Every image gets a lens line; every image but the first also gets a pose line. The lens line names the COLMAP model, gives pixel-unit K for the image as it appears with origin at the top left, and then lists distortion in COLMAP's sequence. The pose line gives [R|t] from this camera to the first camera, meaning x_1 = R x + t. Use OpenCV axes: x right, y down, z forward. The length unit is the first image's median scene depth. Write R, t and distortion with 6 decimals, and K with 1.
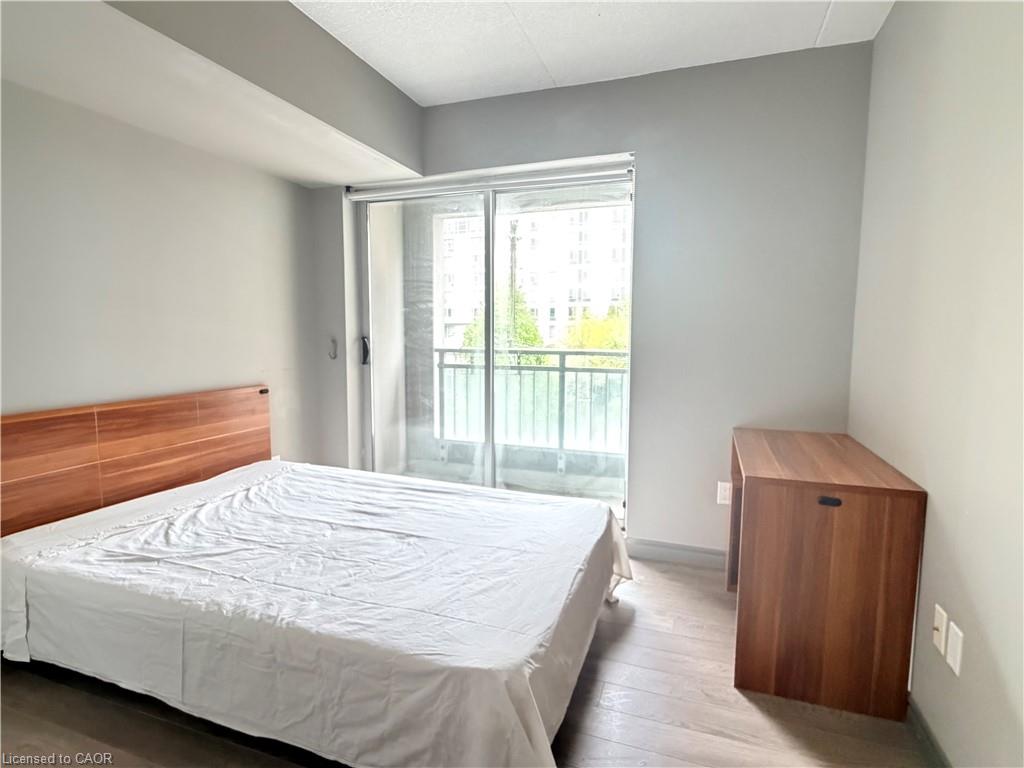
lens RADIAL K [[541.5, 0, 512.0], [0, 541.5, 384.0], [0, 0, 1]] dist [0.001395, 0.000167]
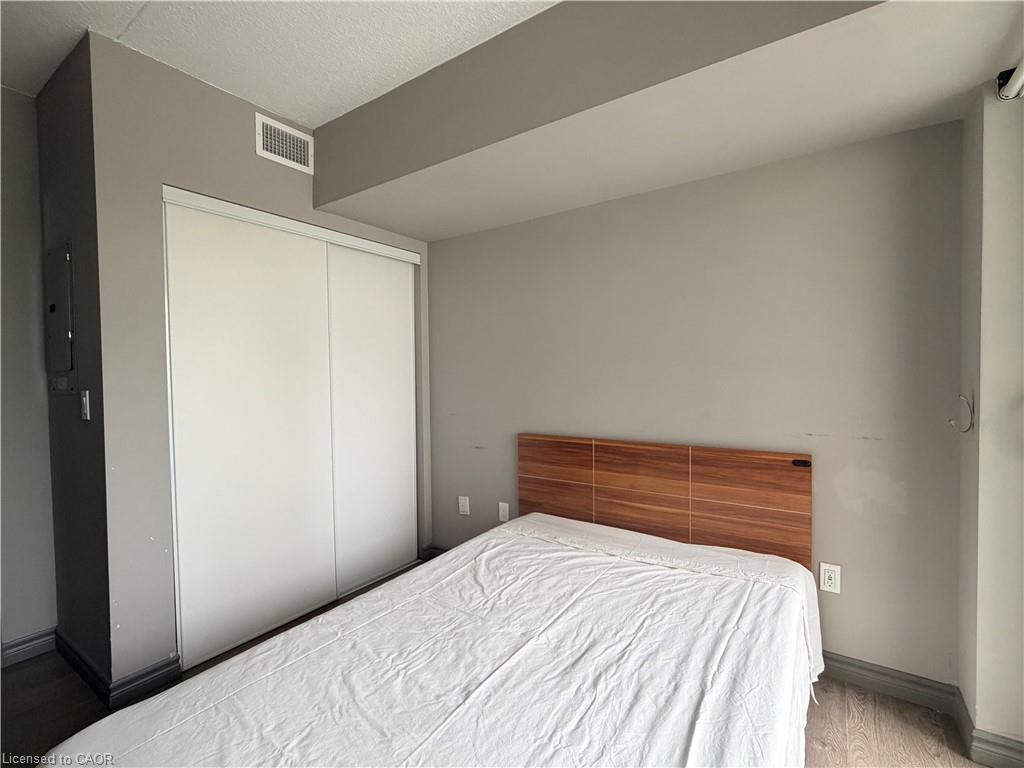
lens RADIAL K [[465.9, 0, 508.4], [0, 465.9, 384.6], [0, 0, 1]] dist [0.000488, -0.000074]
pose [[-0.253404, 0.022939, -0.967089, 0.297087], [-0.083123, 0.995505, 0.045394, -0.111009], [0.963783, 0.091891, -0.250358, 1.012265]]
